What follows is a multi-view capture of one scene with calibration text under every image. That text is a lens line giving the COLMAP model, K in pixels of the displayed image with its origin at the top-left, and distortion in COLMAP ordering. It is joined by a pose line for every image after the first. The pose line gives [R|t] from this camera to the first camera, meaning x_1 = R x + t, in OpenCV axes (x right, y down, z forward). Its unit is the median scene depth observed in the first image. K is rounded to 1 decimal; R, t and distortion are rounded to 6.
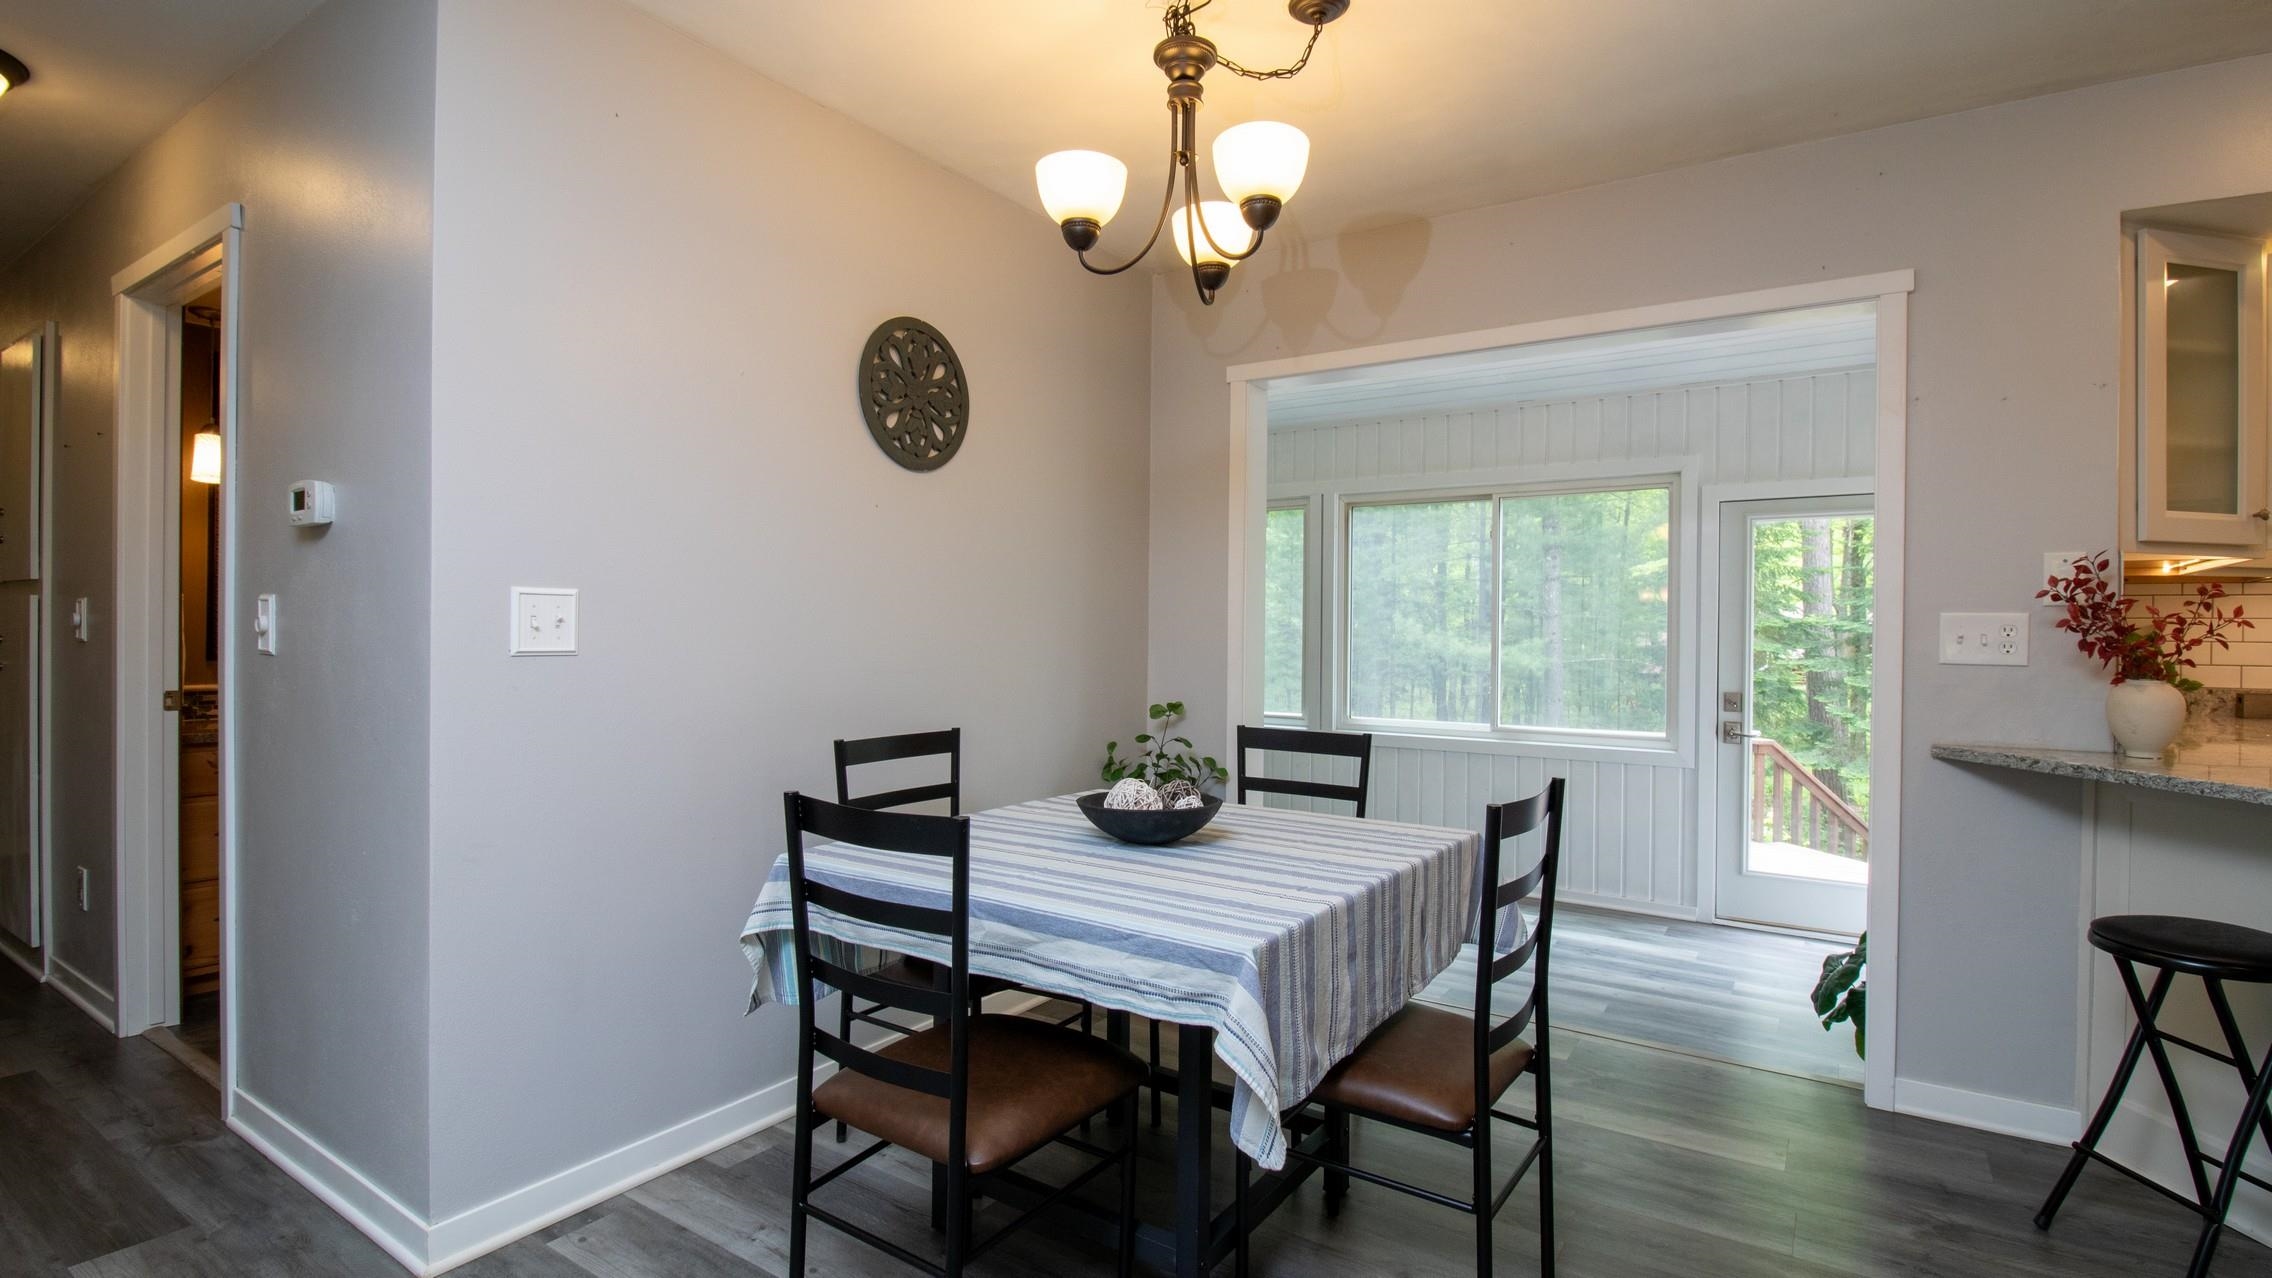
lens RADIAL K [[1062.2, 0, 1147.4], [0, 1062.2, 641.4], [0, 0, 1]] dist [-0.002226, -0.010852]
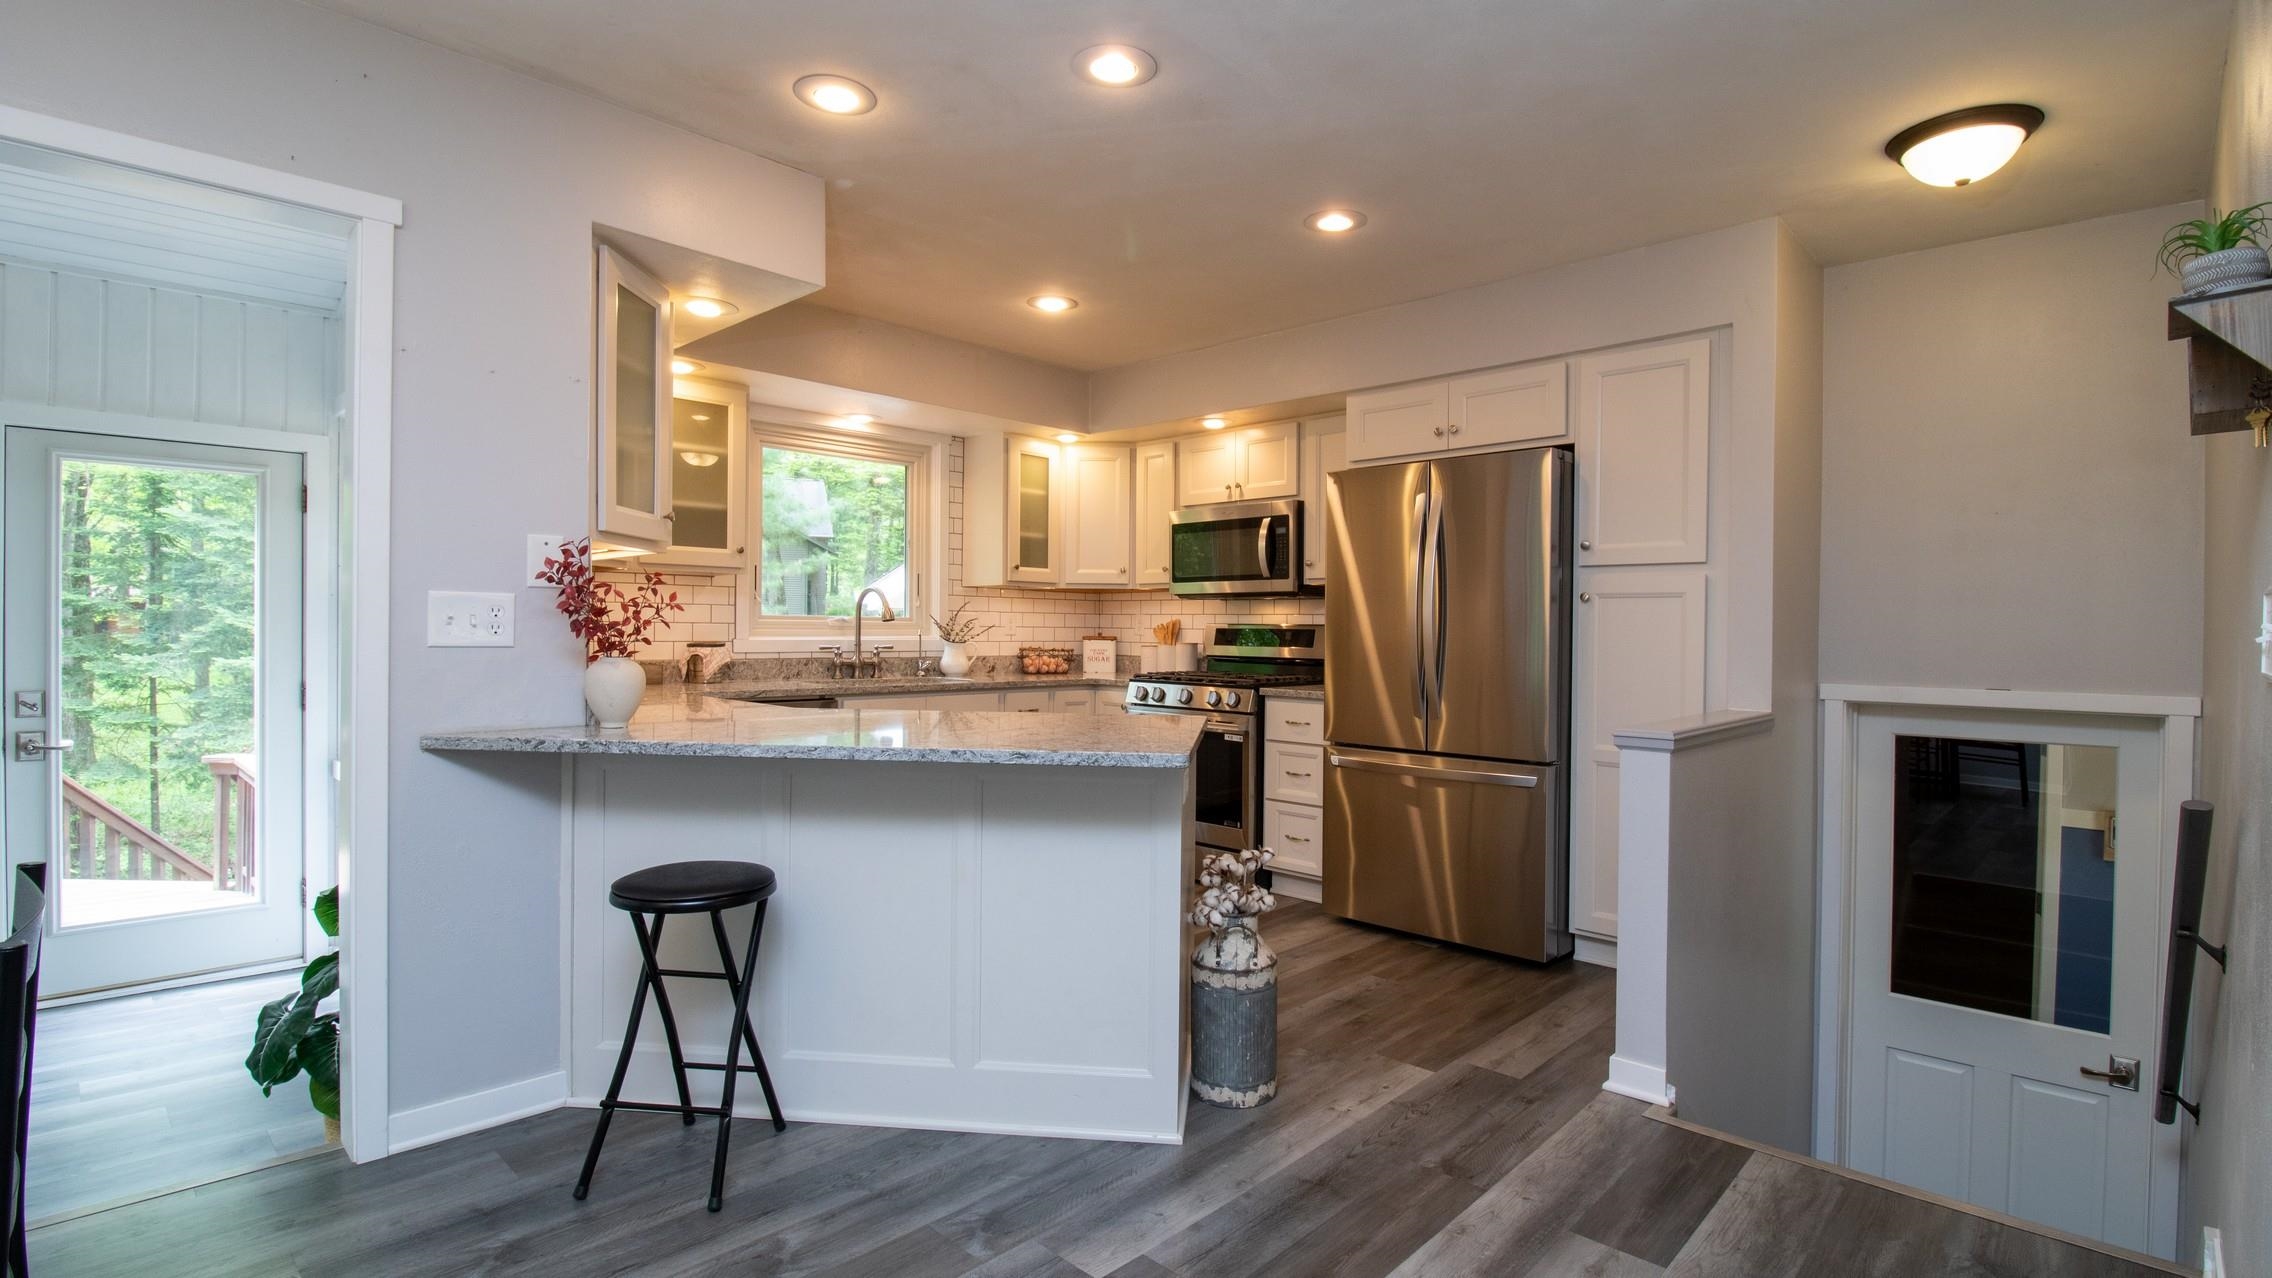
lens RADIAL K [[1062.2, 0, 1166.2], [0, 1062.2, 636.6], [0, 0, 1]] dist [-0.002226, -0.010852]
pose [[0.162403, -0.014433, 0.986619, -0.053676], [-0.002472, 0.999884, 0.015034, -0.002942], [-0.986721, -0.004881, 0.162348, 0.244740]]
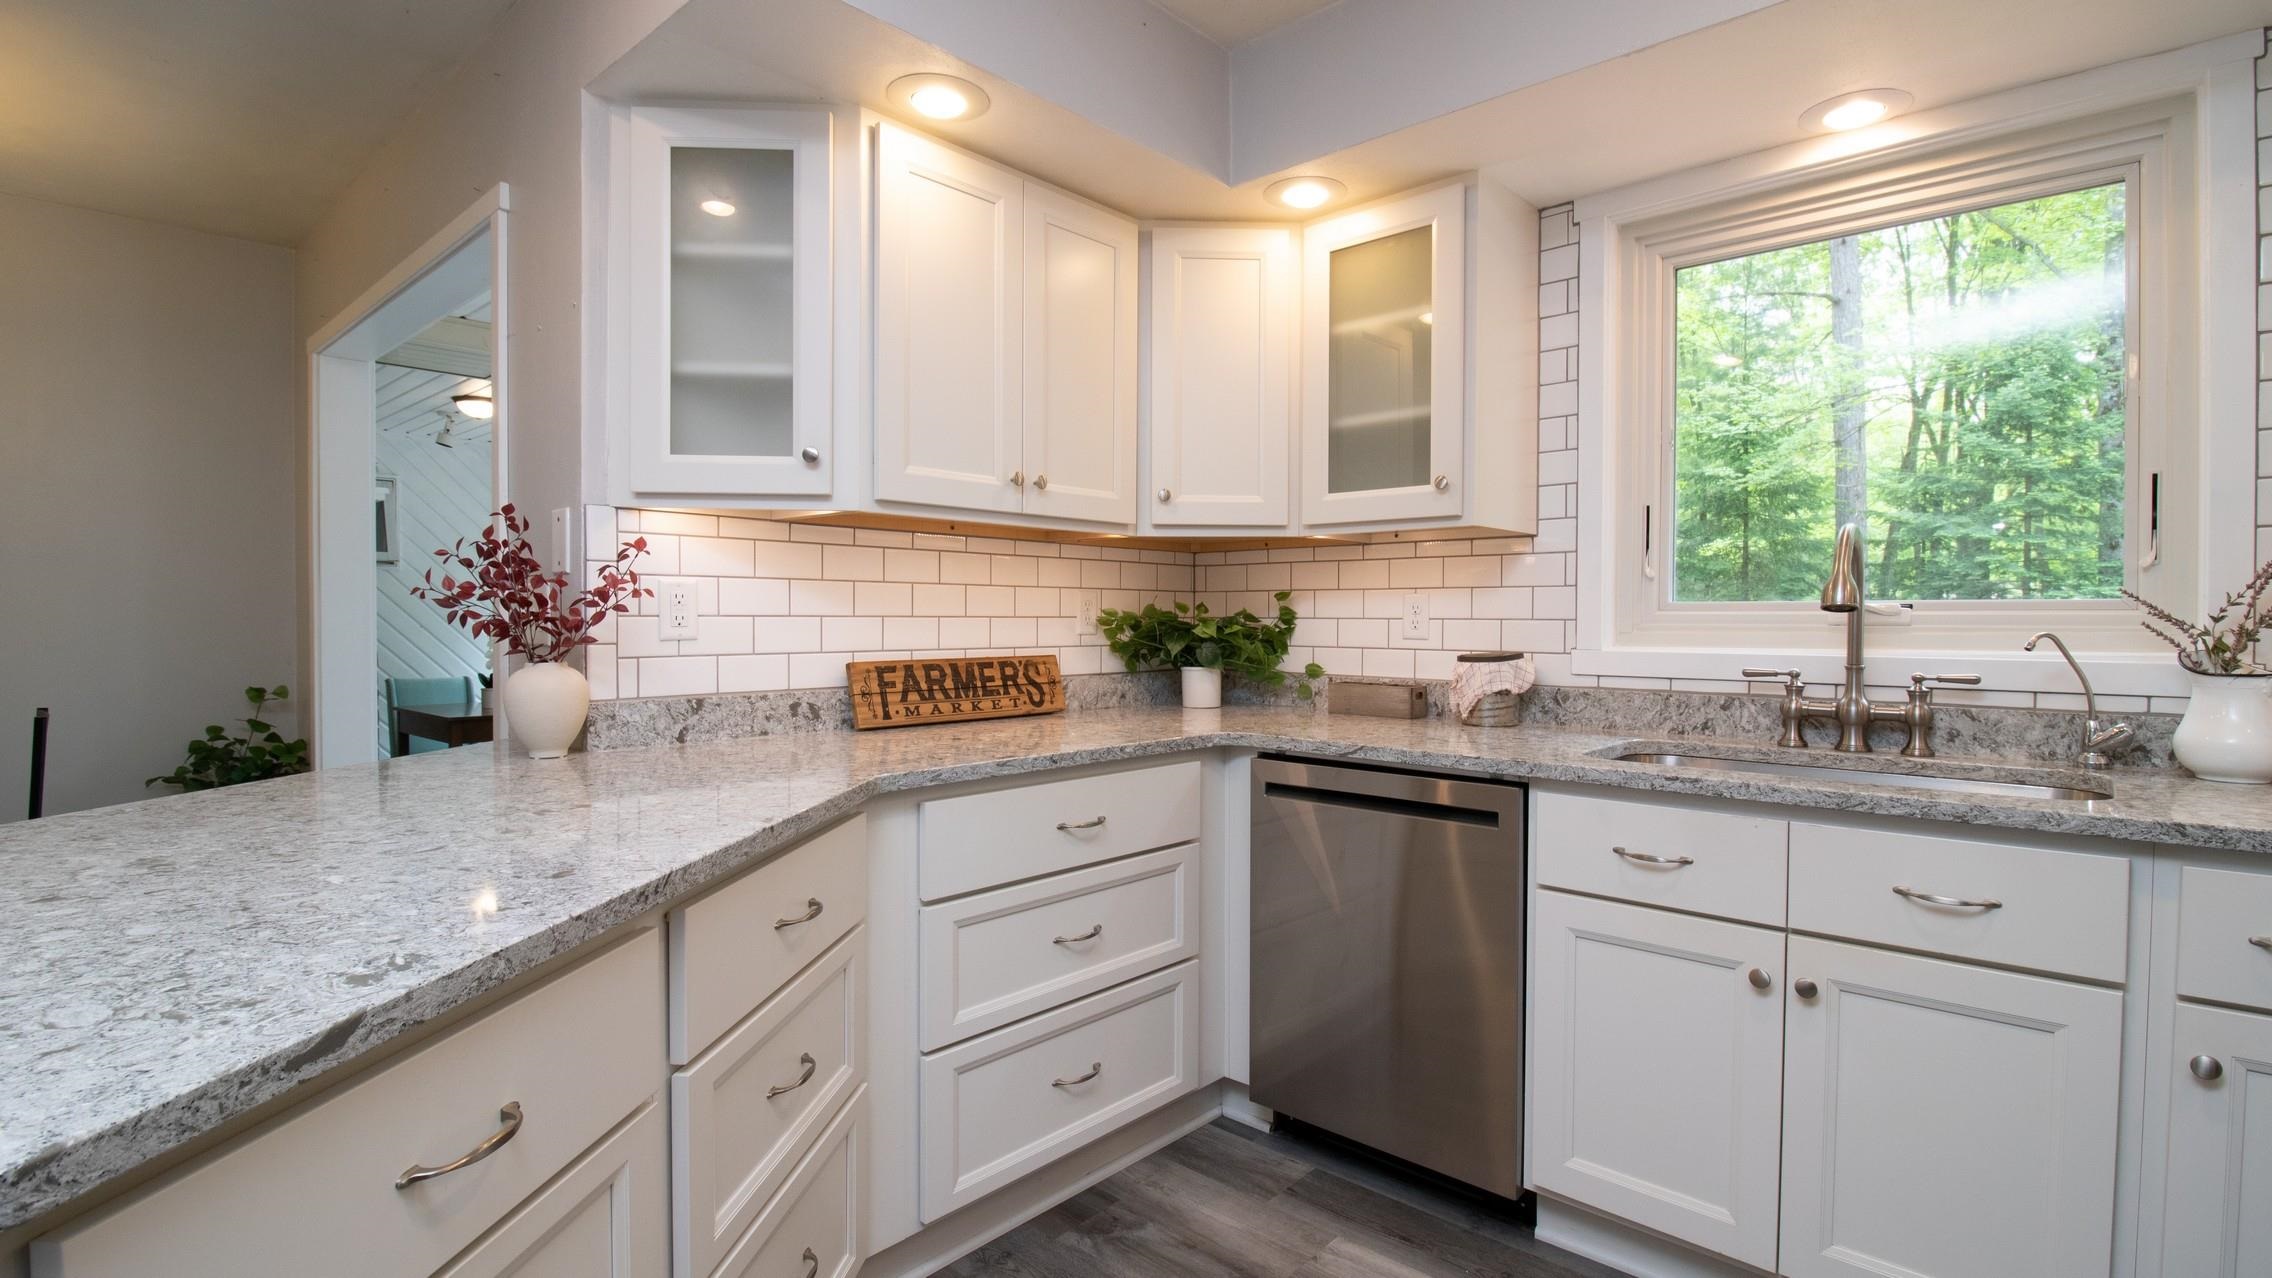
lens RADIAL K [[1062.2, 0, 1152.0], [0, 1062.2, 638.4], [0, 0, 1]] dist [-0.002226, -0.010852]
pose [[0.988268, -0.001718, -0.152717, 1.518096], [0.003396, 0.999937, 0.010723, 0.010184], [0.152689, -0.011116, 0.988212, 0.249837]]
